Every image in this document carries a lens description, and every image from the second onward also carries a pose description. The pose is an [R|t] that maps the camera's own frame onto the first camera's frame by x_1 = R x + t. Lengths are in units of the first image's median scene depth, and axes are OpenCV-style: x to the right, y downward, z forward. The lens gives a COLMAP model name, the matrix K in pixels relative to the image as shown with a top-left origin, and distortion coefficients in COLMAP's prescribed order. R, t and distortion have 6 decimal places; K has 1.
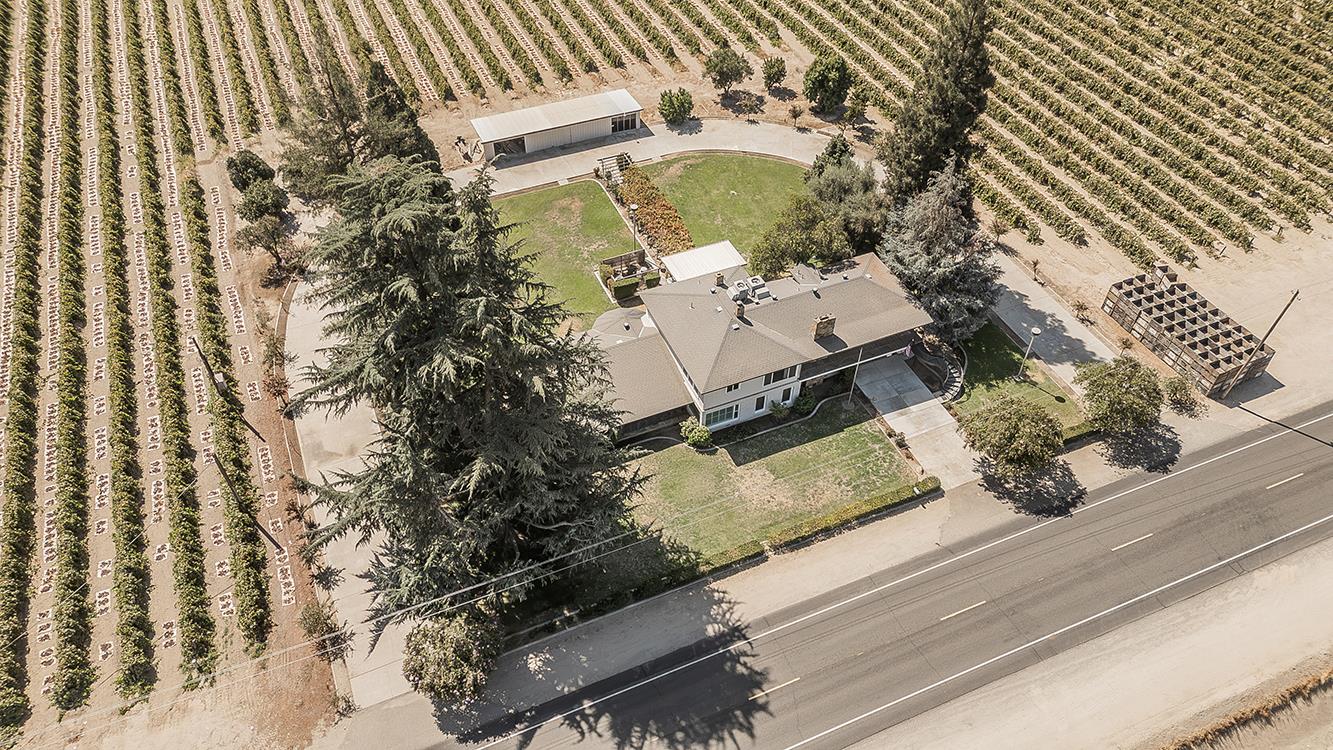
lens RADIAL K [[929.3, 0, 666.5], [0, 929.3, 375.0], [0, 0, 1]] dist [0.051969, -0.006645]
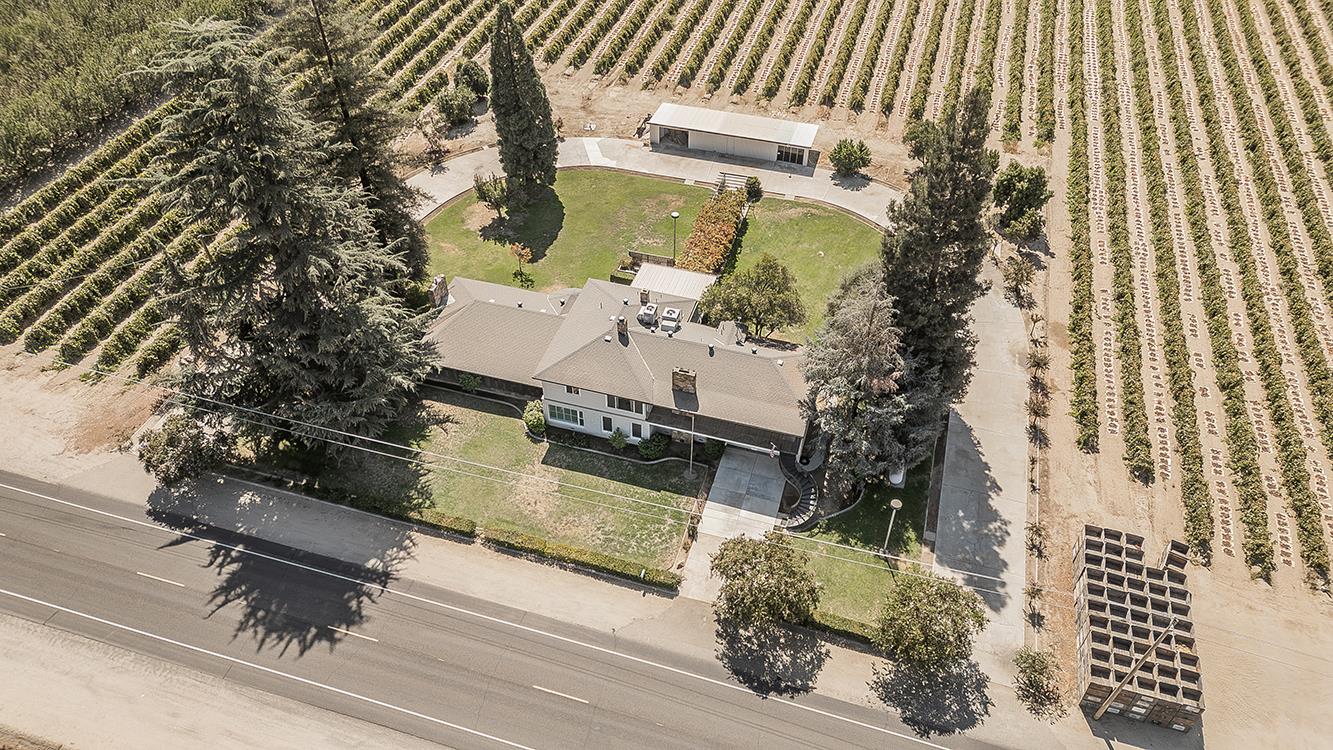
lens RADIAL K [[929.3, 0, 666.5], [0, 929.3, 375.0], [0, 0, 1]] dist [0.051969, -0.006645]
pose [[0.763798, 0.441553, -0.470790, 0.535162], [-0.459190, 0.884318, 0.084420, -0.114964], [0.453604, 0.151703, 0.878197, 0.155880]]
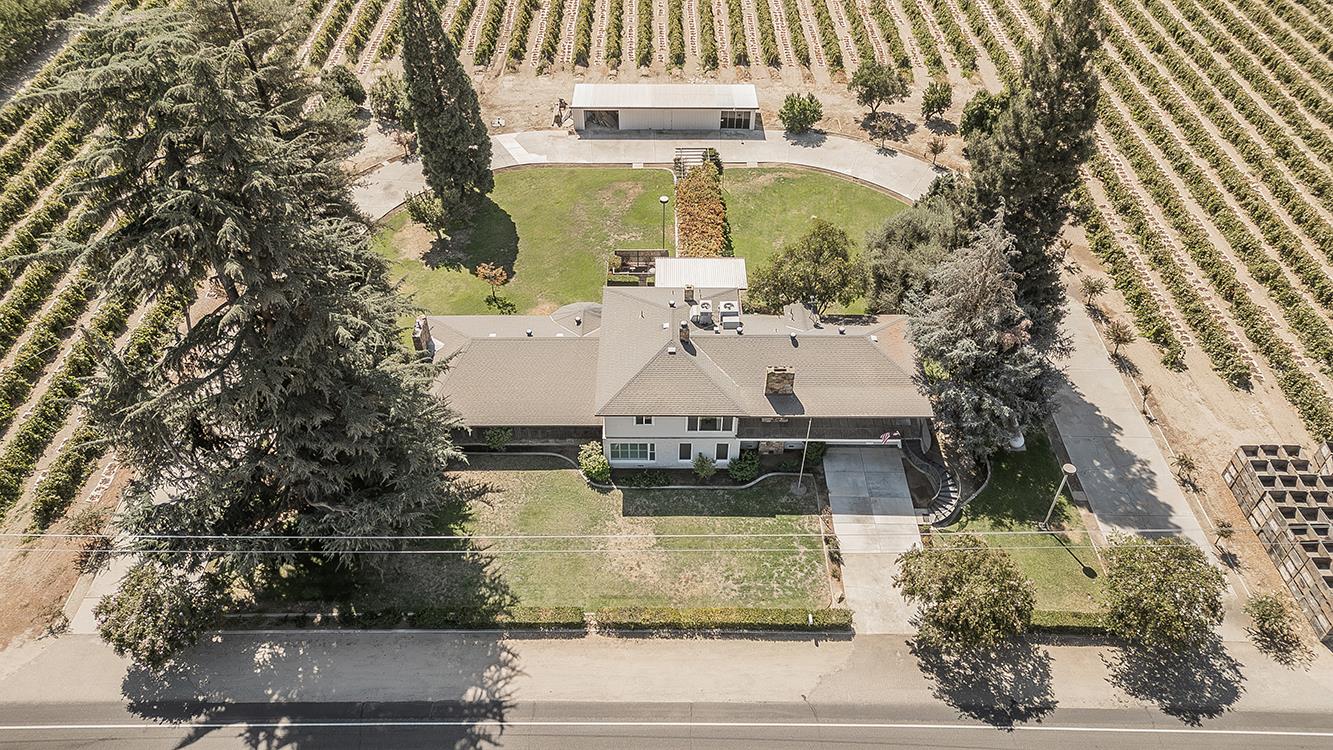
lens RADIAL K [[929.3, 0, 666.5], [0, 929.3, 375.0], [0, 0, 1]] dist [0.051969, -0.006645]
pose [[0.918013, 0.269958, -0.290474, 0.278265], [-0.281085, 0.959676, 0.003554, -0.029170], [0.279720, 0.078385, 0.956876, 0.200205]]
